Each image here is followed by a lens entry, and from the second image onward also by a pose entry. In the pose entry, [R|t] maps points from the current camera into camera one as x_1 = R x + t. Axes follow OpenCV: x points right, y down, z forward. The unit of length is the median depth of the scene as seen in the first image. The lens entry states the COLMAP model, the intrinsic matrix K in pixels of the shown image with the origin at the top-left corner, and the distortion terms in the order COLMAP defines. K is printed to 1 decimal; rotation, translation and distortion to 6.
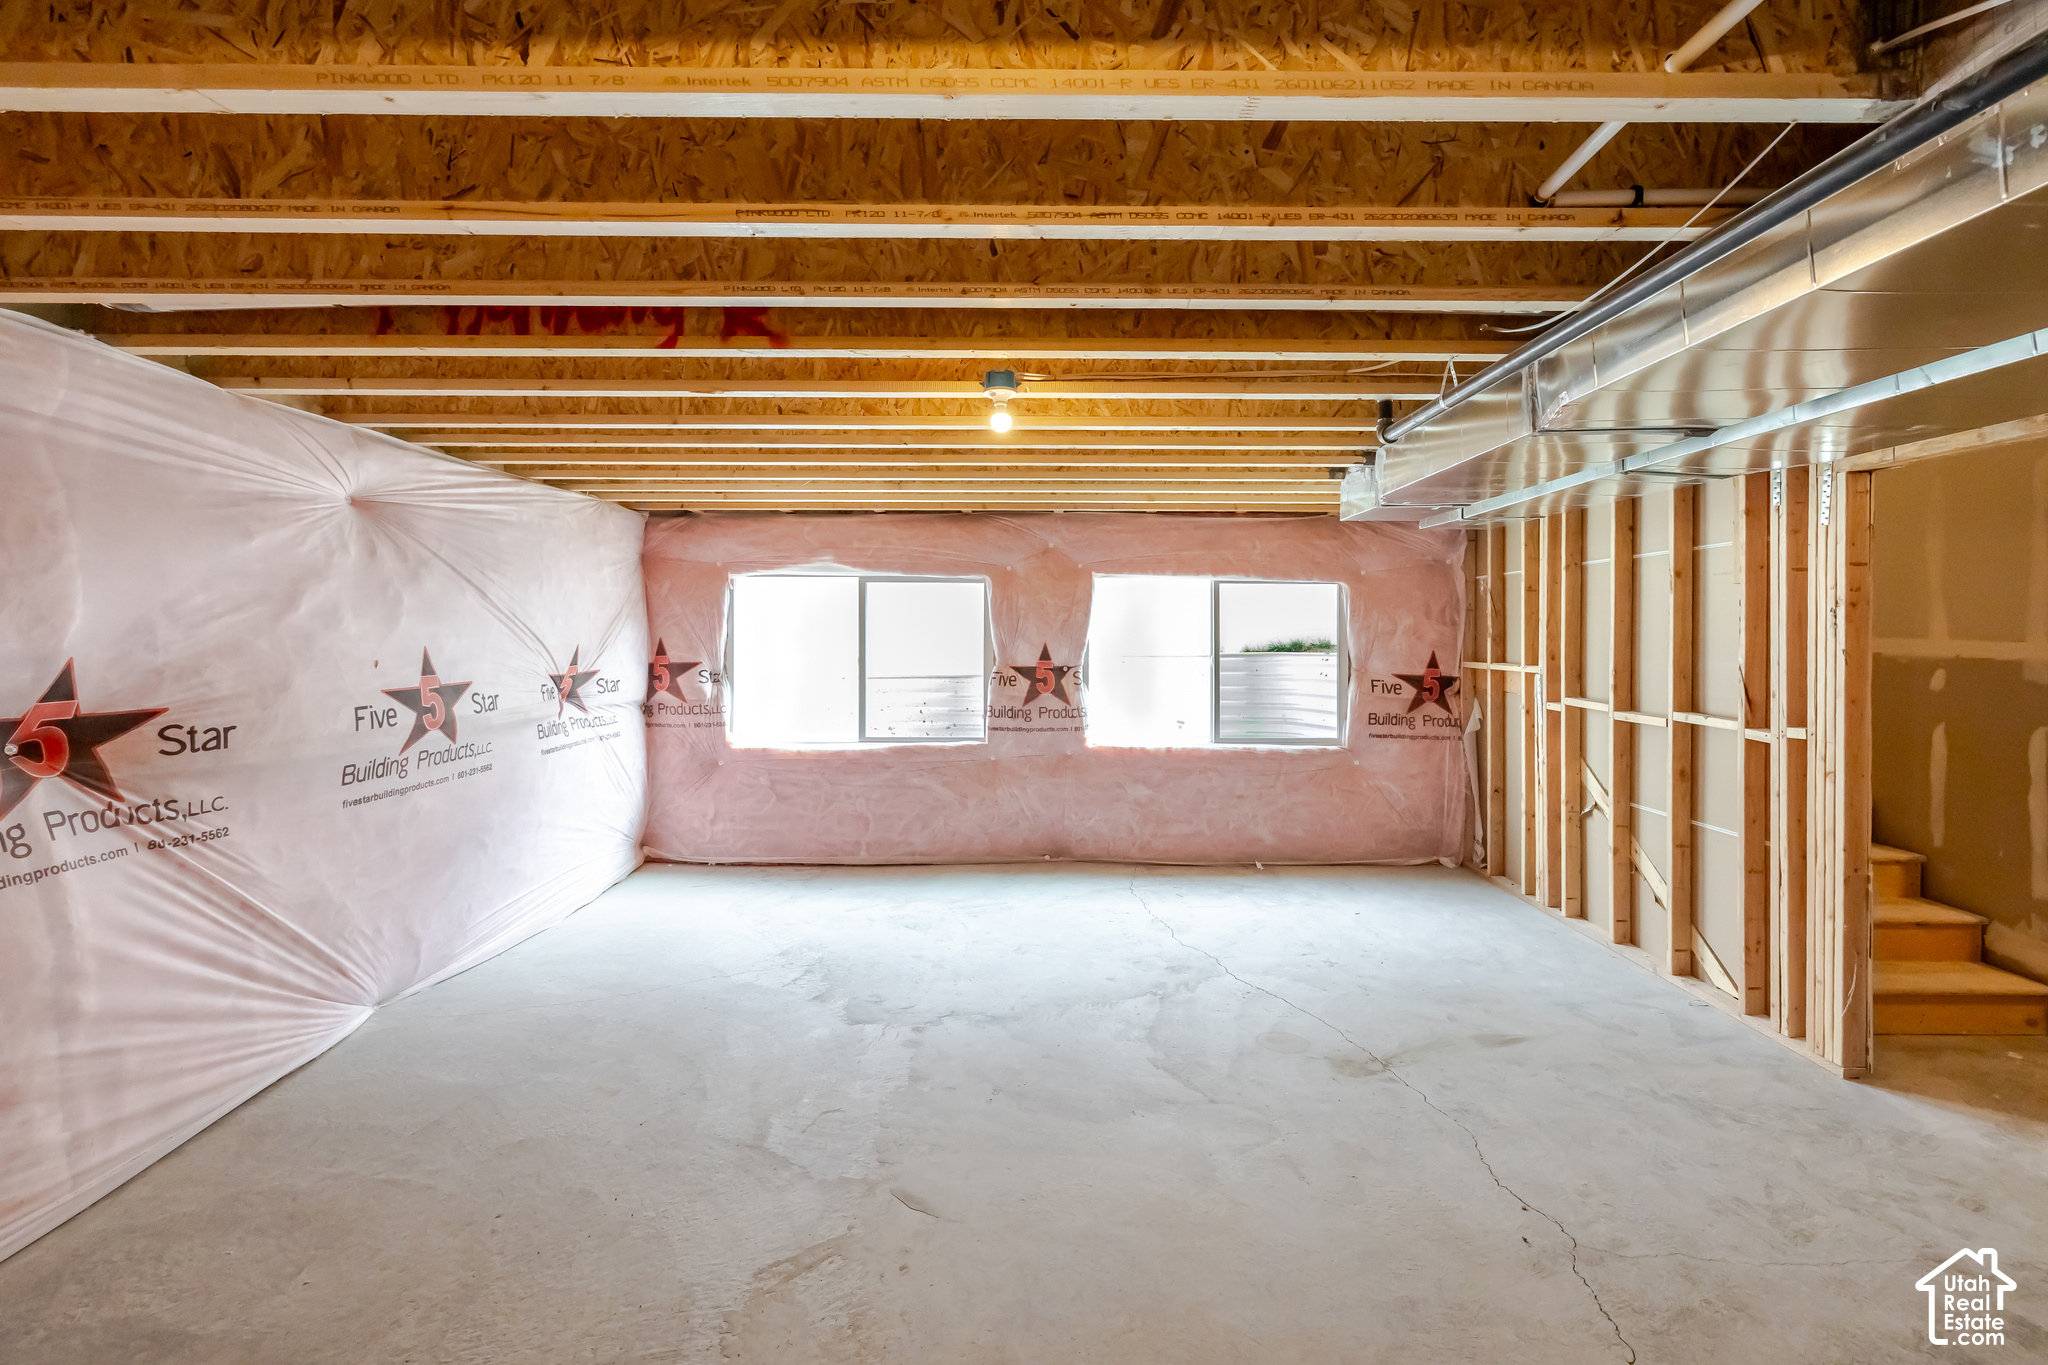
lens RADIAL K [[905.8, 0, 1031.0], [0, 905.8, 639.7], [0, 0, 1]] dist [0.000007, 0.000032]
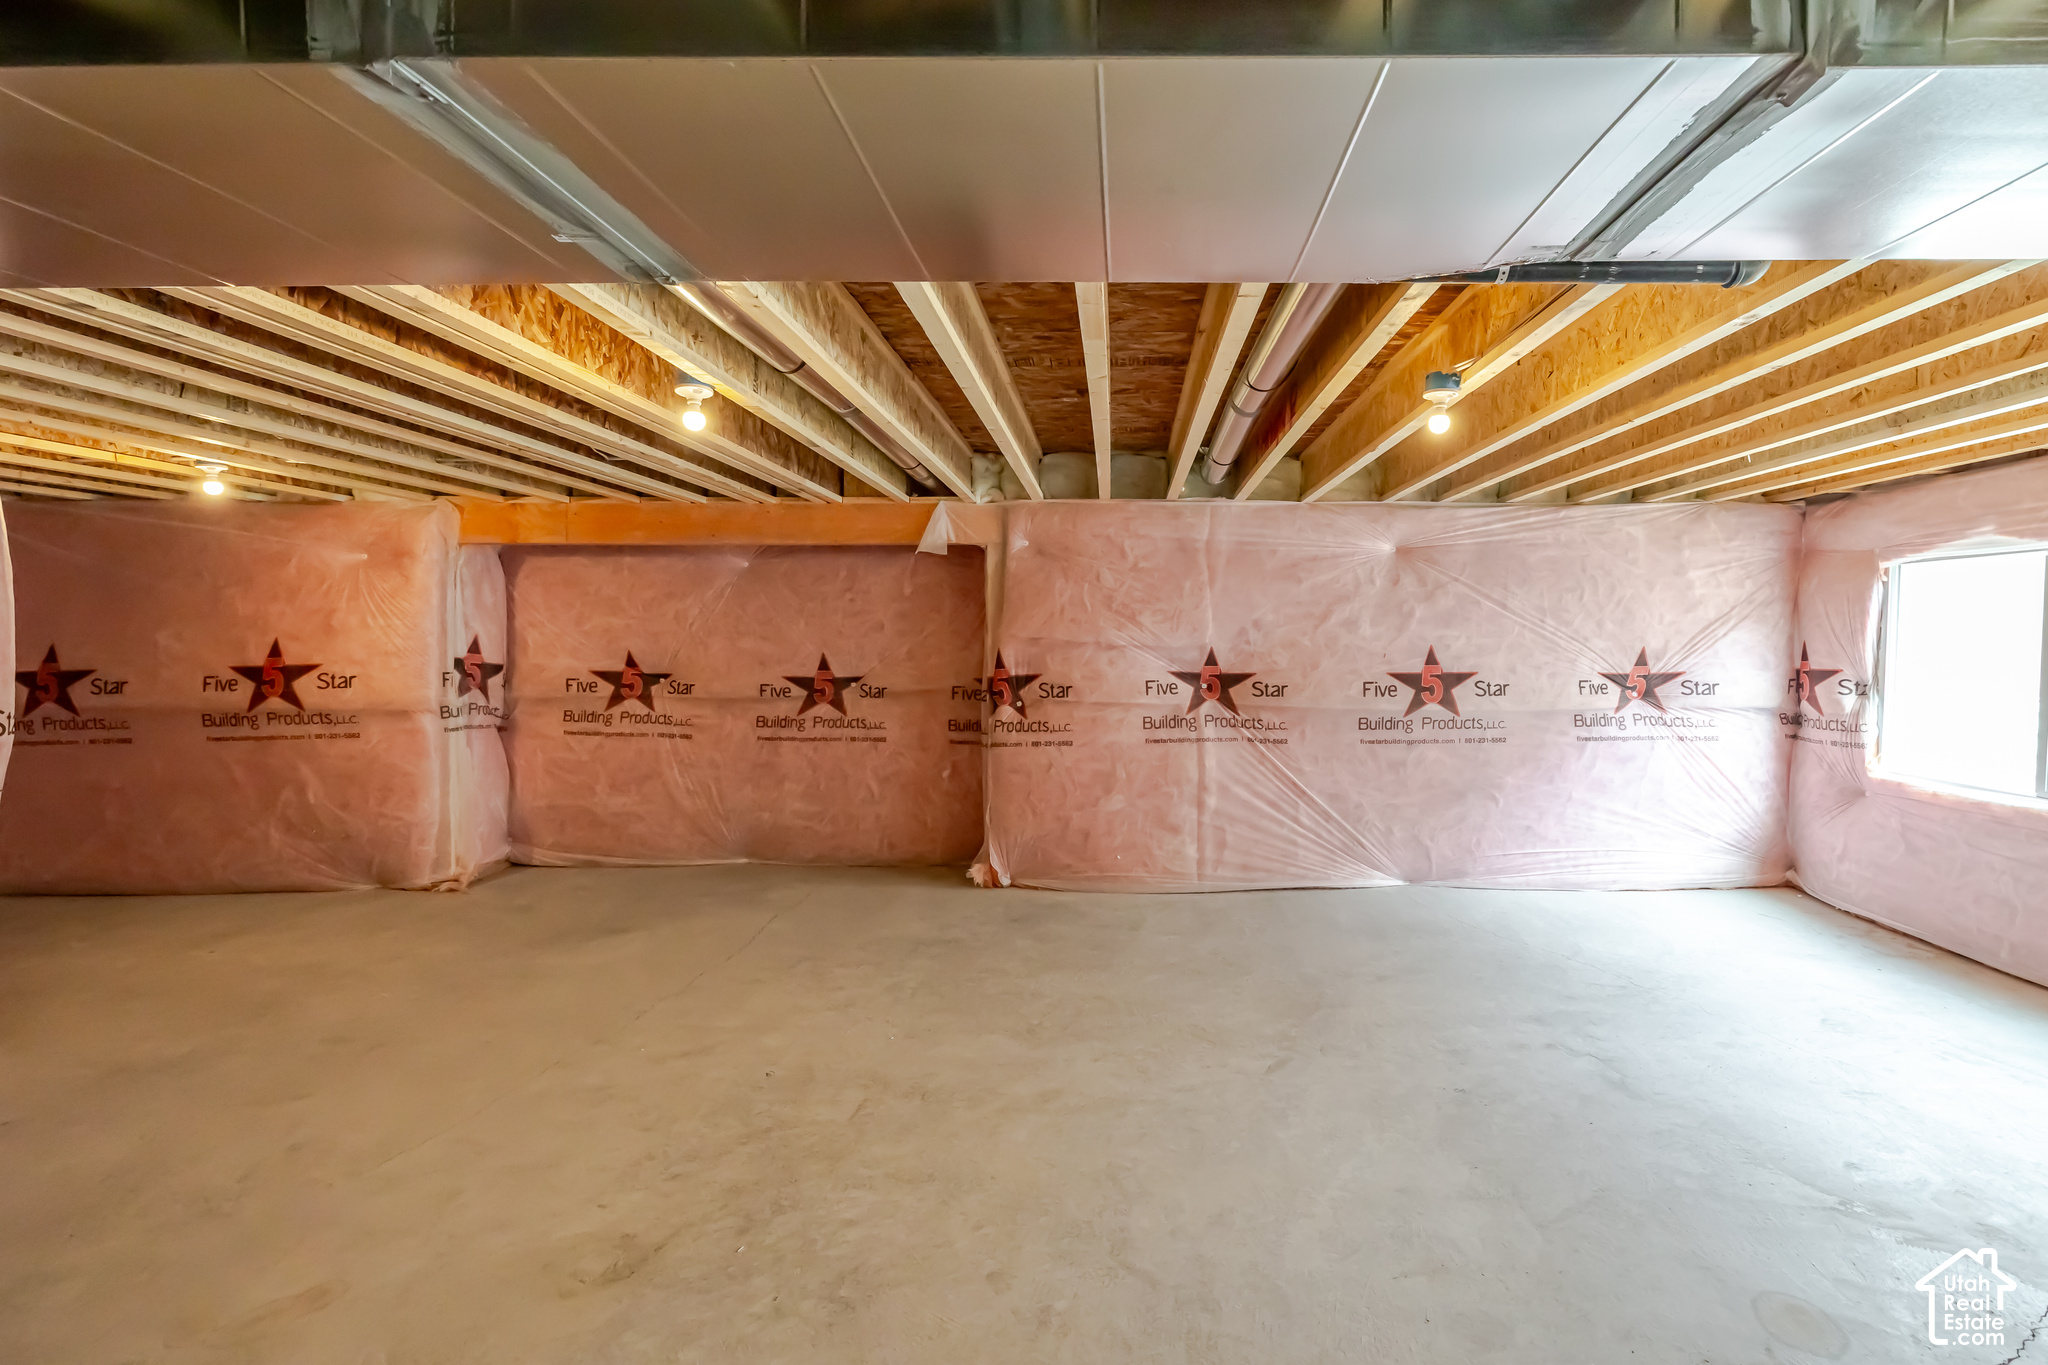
lens RADIAL K [[948.7, 0, 1124.6], [0, 948.7, 682.7], [0, 0, 1]] dist [0.001785, 0.000244]
pose [[-0.009145, 0.045808, -0.998908, 0.530615], [-0.008017, 0.998915, 0.045882, 0.001537], [0.999926, 0.008427, -0.008768, 0.338418]]
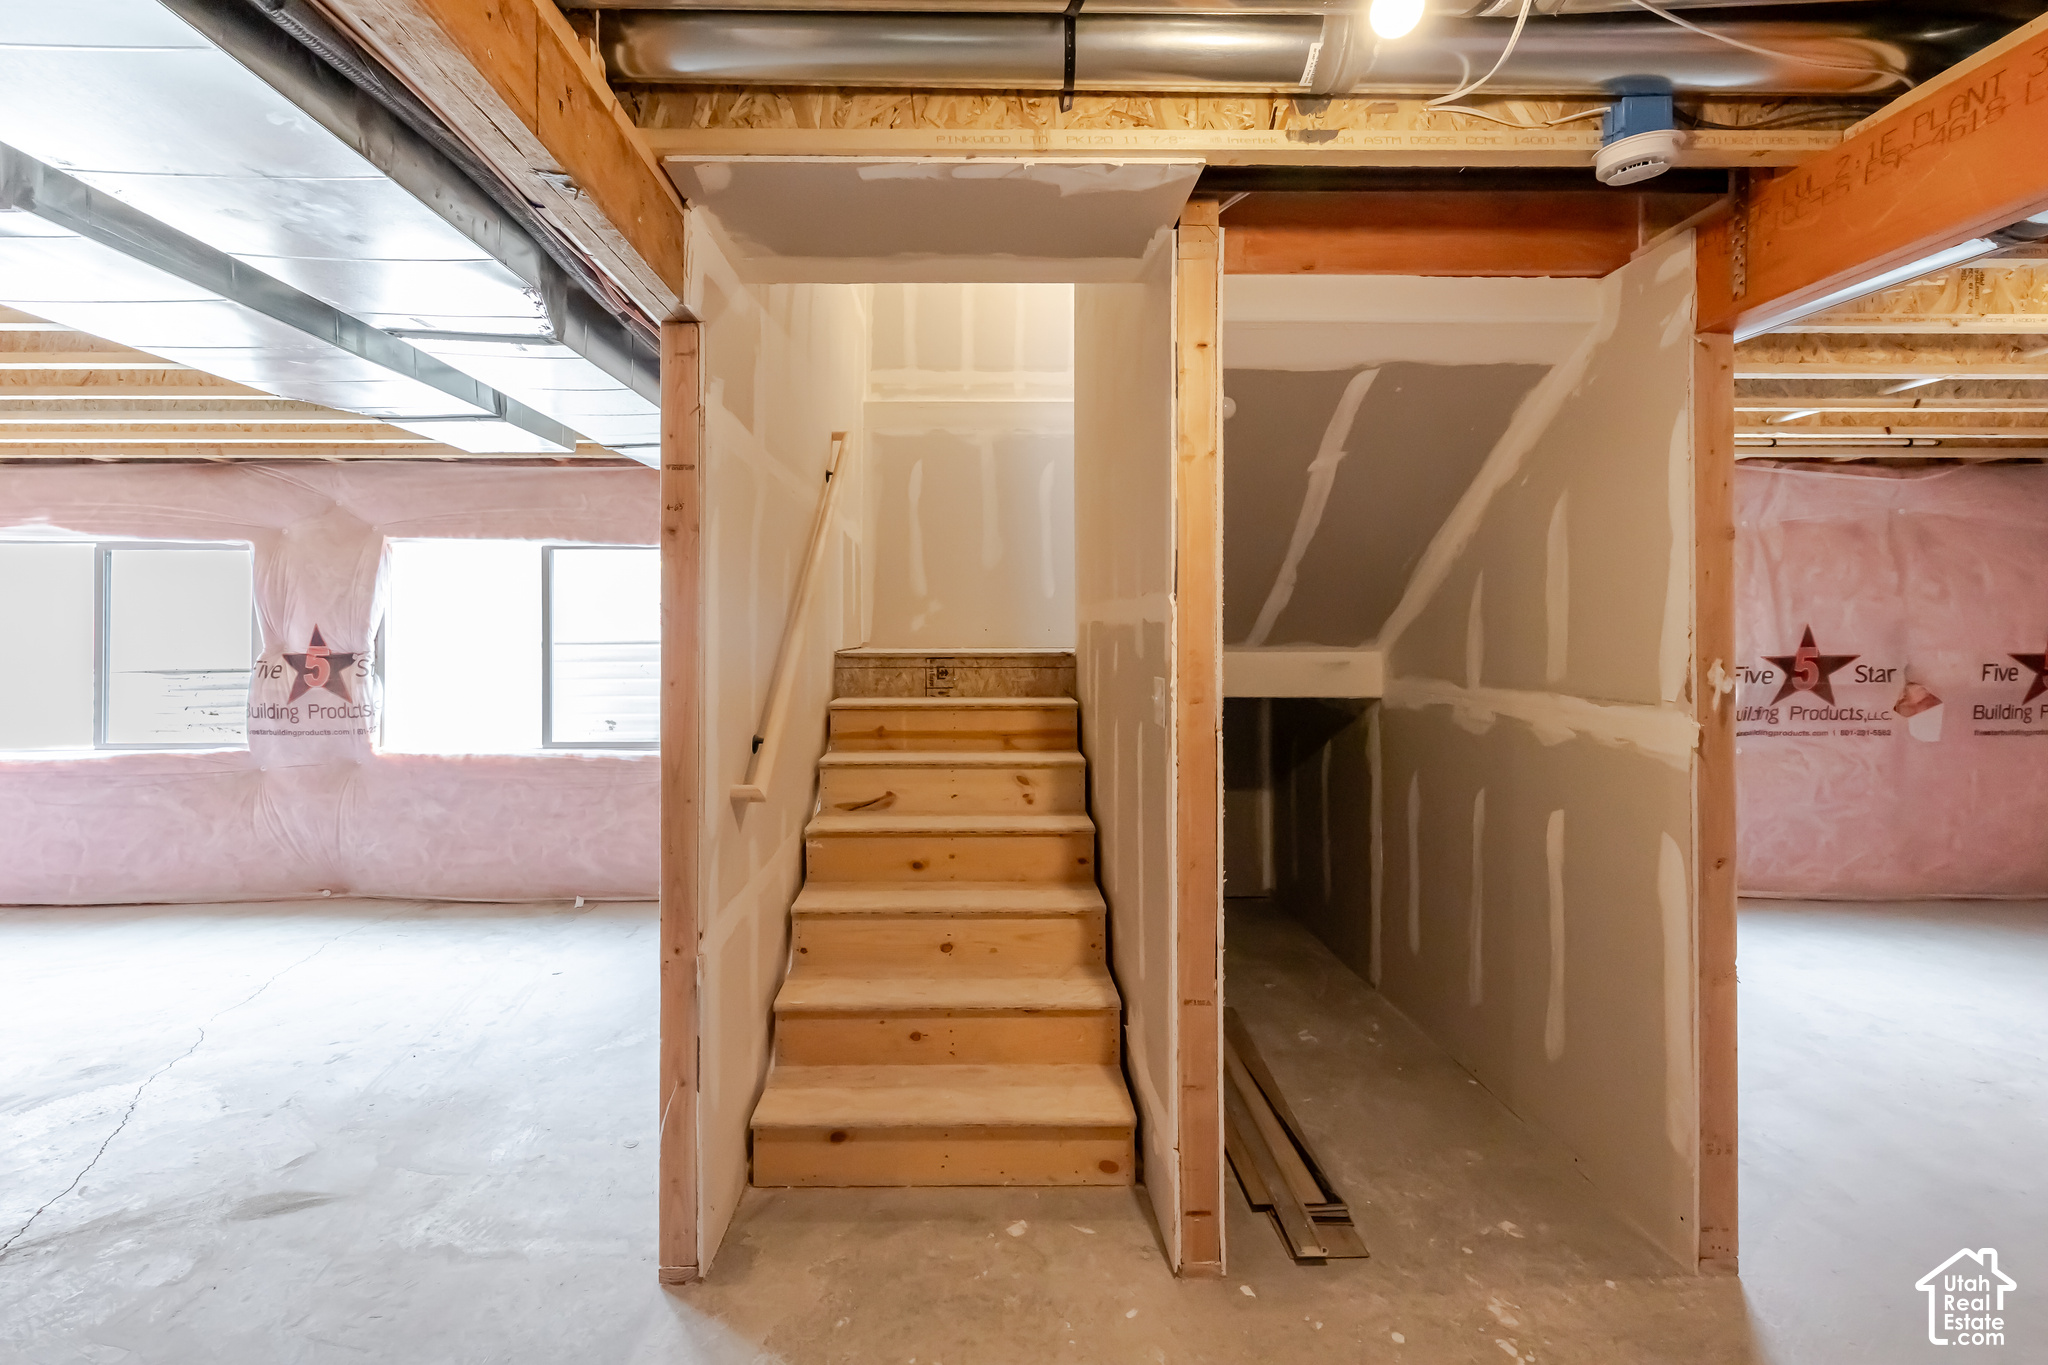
lens RADIAL K [[897.2, 0, 1021.6], [0, 897.2, 629.9], [0, 0, 1]] dist [0.001402, 0.000224]
pose [[0.999959, -0.004464, 0.007820, 0.637615], [0.004569, 0.999898, -0.013521, 0.022580], [-0.007759, 0.013556, 0.999878, 0.206033]]
